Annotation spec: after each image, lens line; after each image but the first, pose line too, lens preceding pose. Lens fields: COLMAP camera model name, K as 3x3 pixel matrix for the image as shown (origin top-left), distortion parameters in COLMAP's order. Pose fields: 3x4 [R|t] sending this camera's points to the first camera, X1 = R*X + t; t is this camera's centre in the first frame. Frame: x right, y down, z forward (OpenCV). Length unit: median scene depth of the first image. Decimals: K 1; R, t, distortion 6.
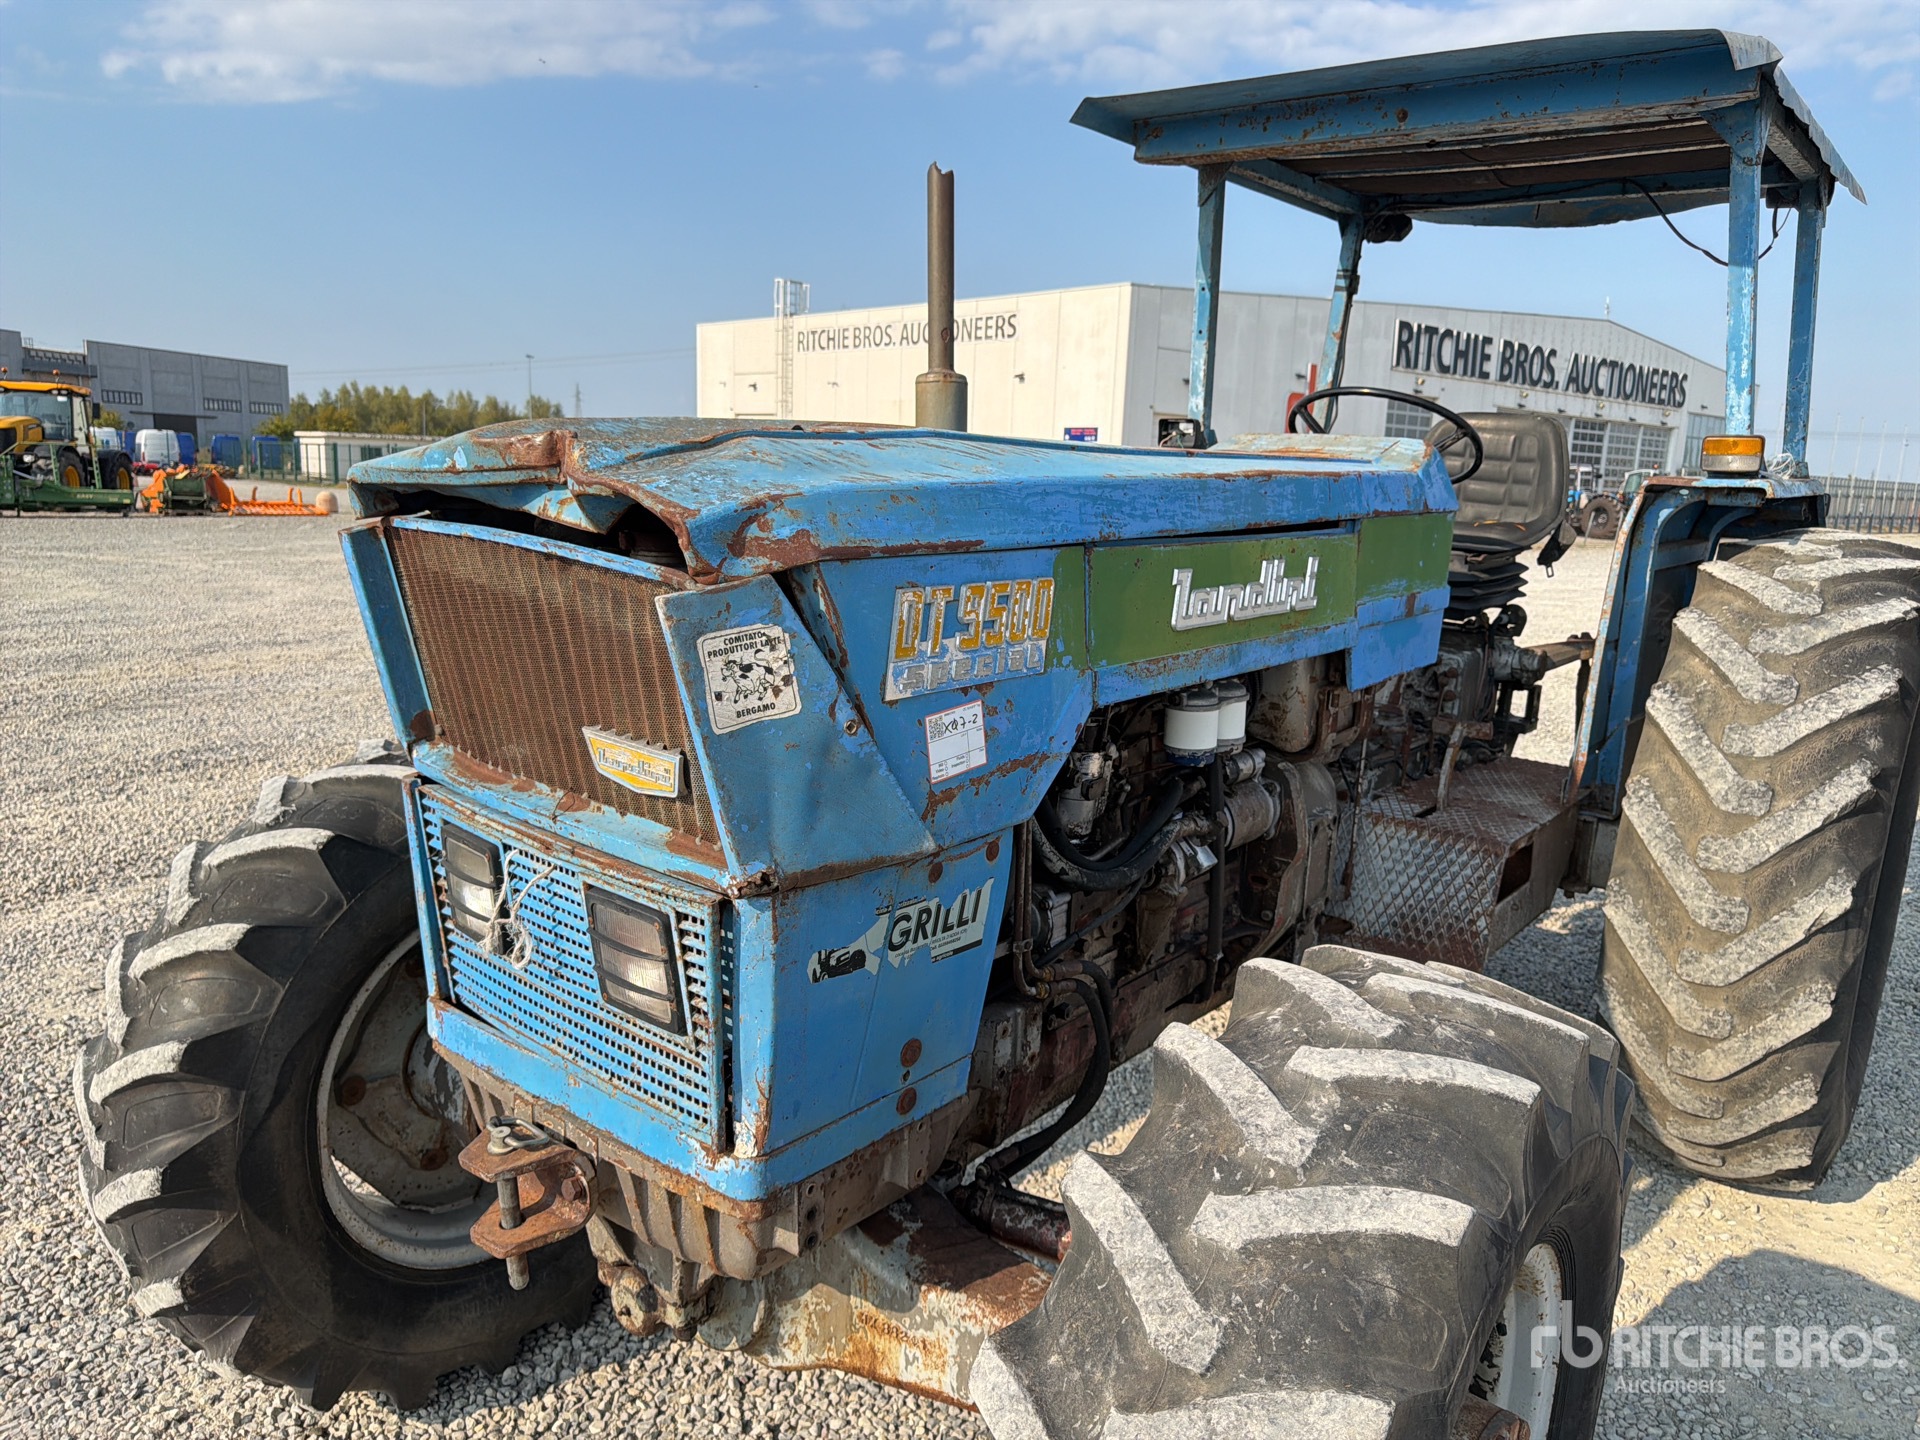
lens RADIAL K [[1372.0, 0, 960.9], [0, 1372.0, 736.6], [0, 0, 1]] dist [0.072516, -0.104185]
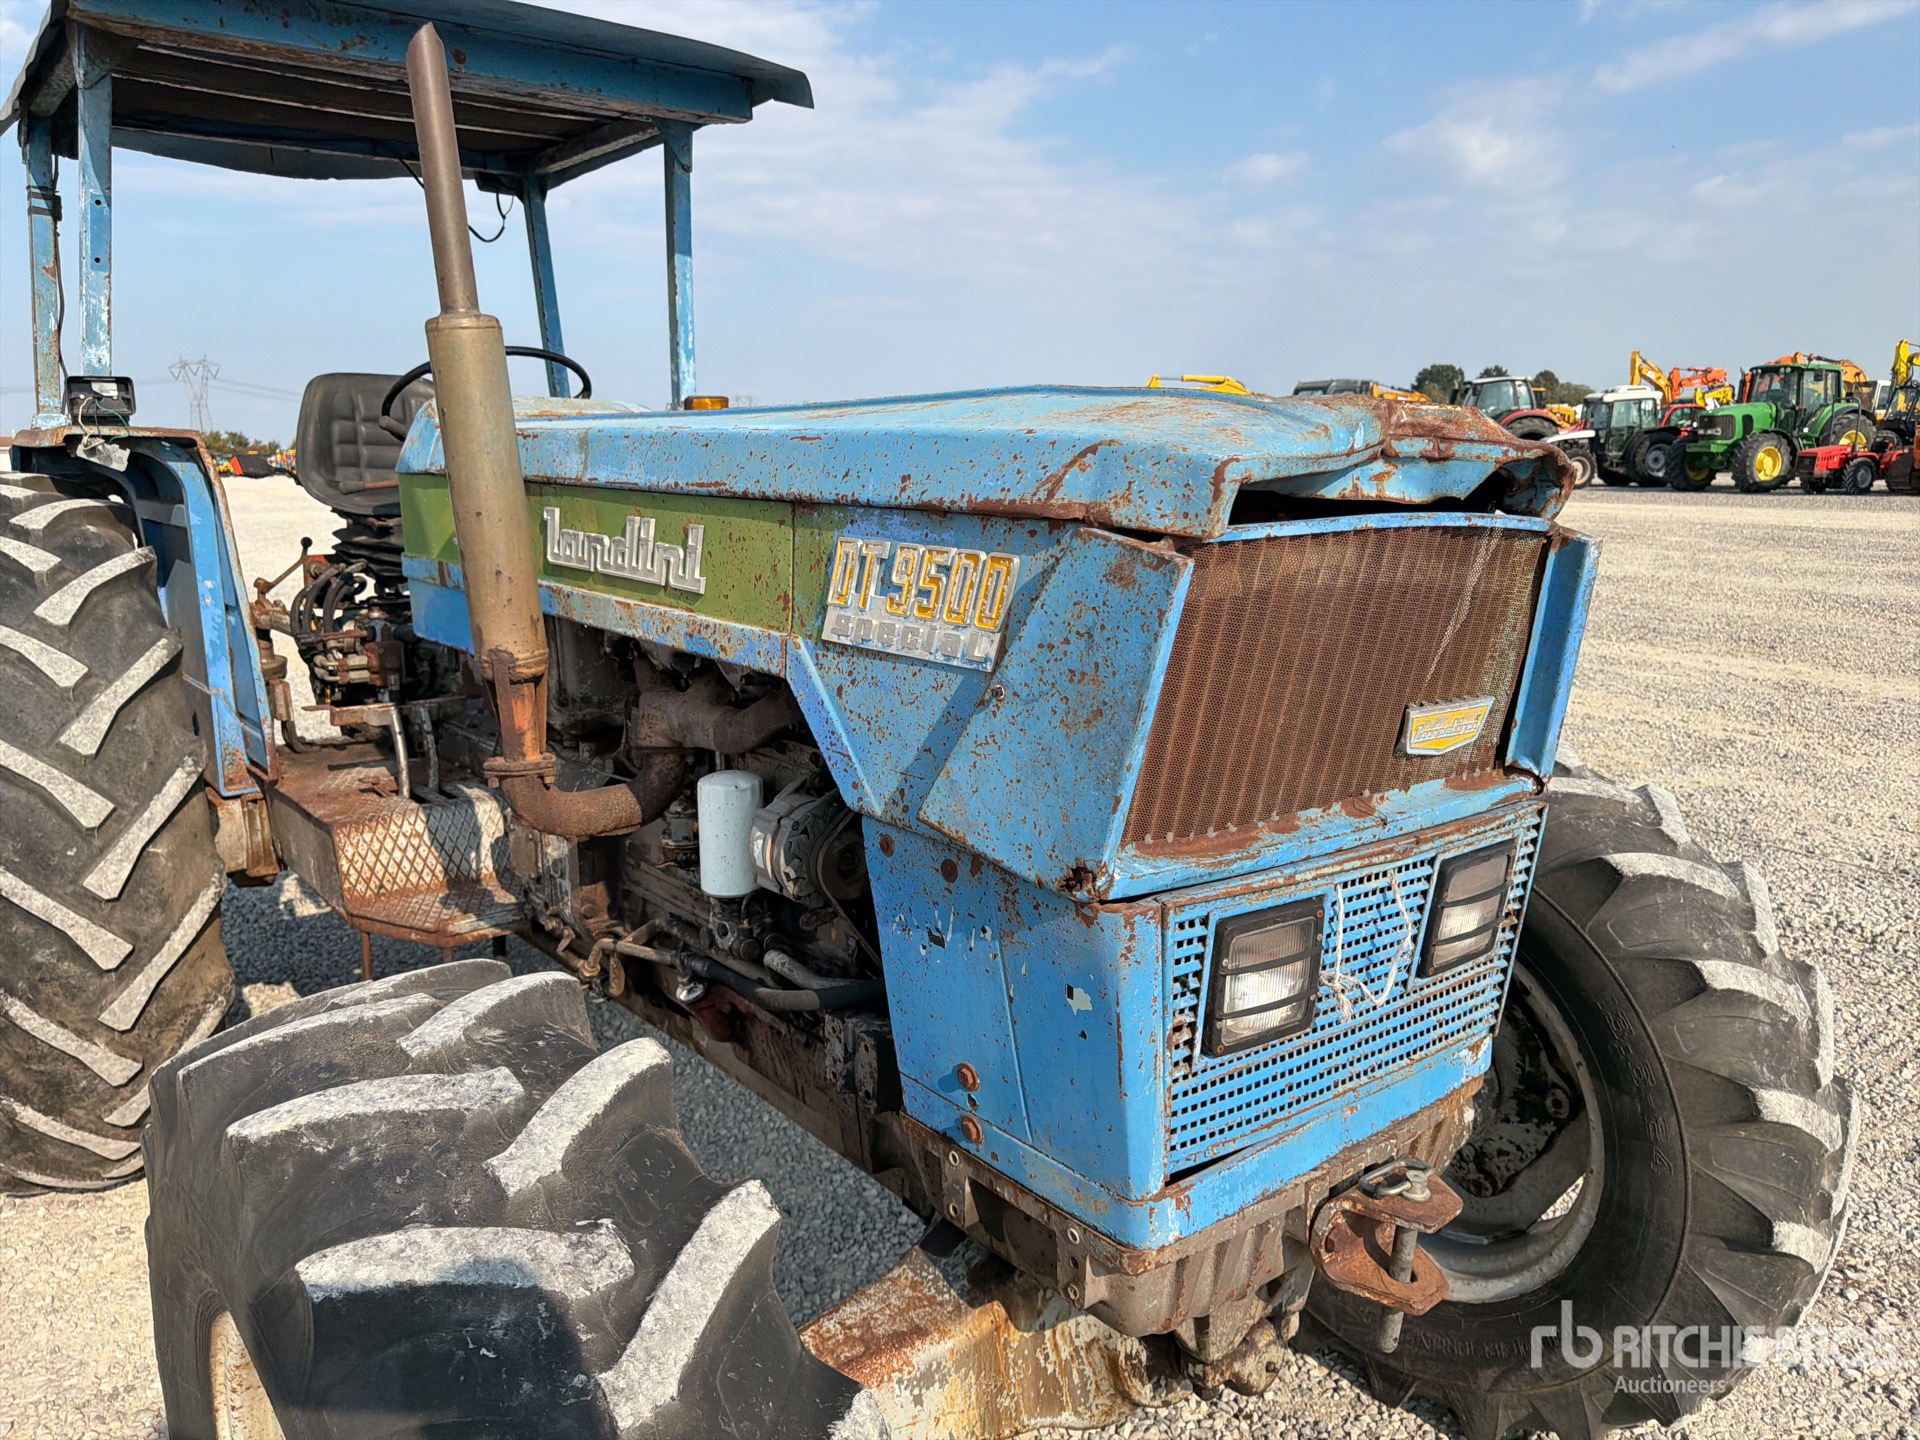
lens RADIAL K [[1385.4, 0, 983.9], [0, 1385.4, 719.8], [0, 0, 1]] dist [0.007795, -0.002589]
pose [[0.201906, -0.238938, 0.949812, -0.663694], [0.222261, 0.955661, 0.193162, -0.133751], [-0.953852, 0.172105, 0.246061, 0.558281]]
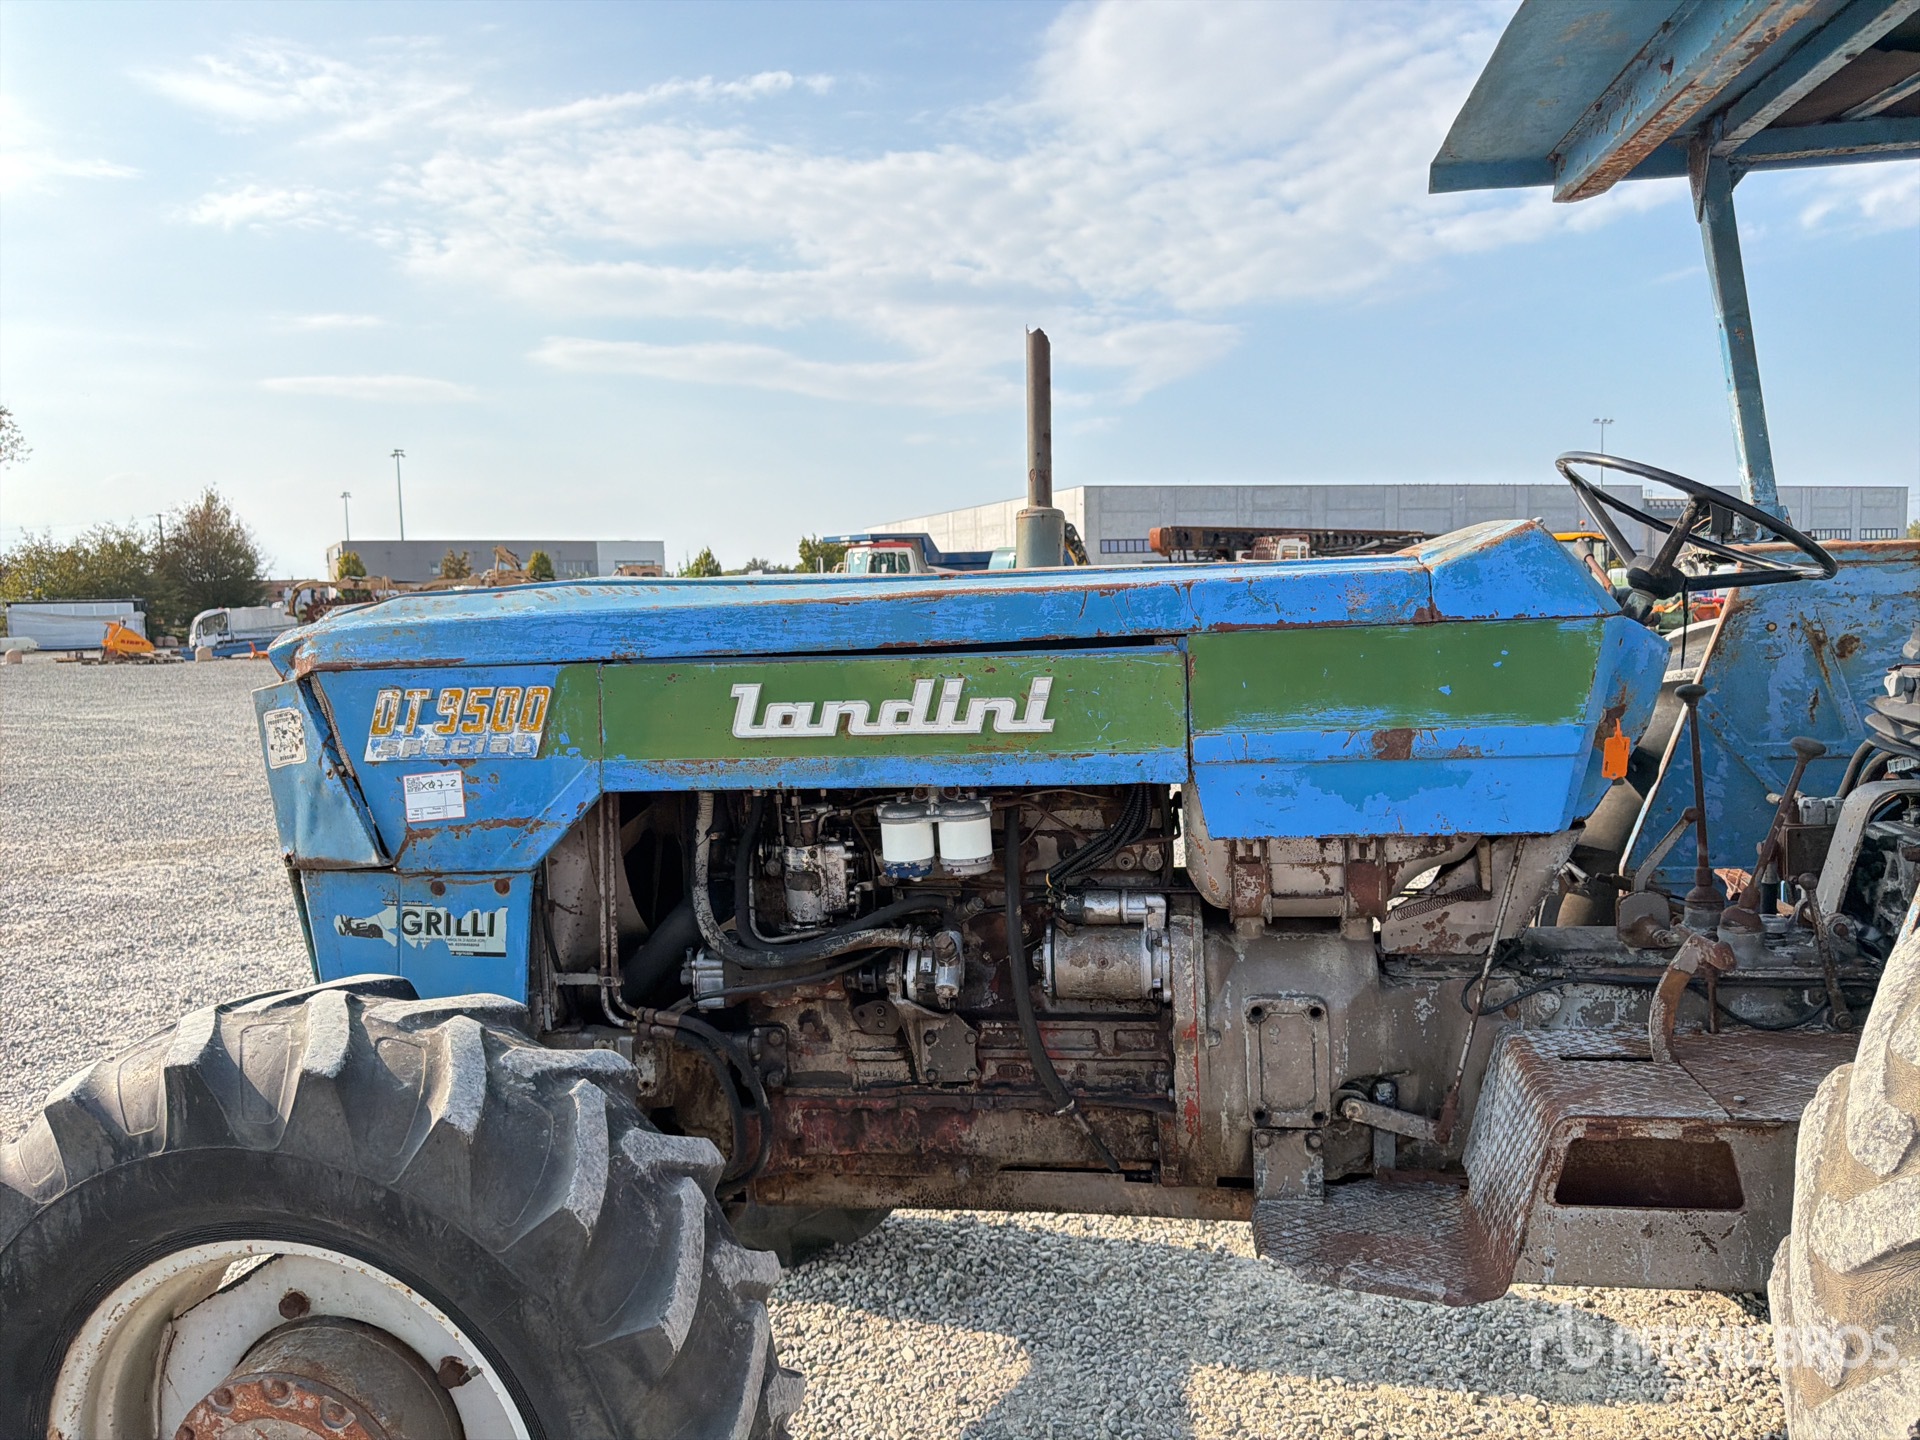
lens RADIAL K [[1353.7, 0, 964.8], [0, 1353.7, 722.4], [0, 0, 1]] dist [0.099301, -0.120386]
pose [[0.492463, 0.032489, -0.869727, 0.837363], [-0.121942, 0.992022, -0.031990, -0.052753], [0.861749, 0.121810, 0.492495, 0.419914]]
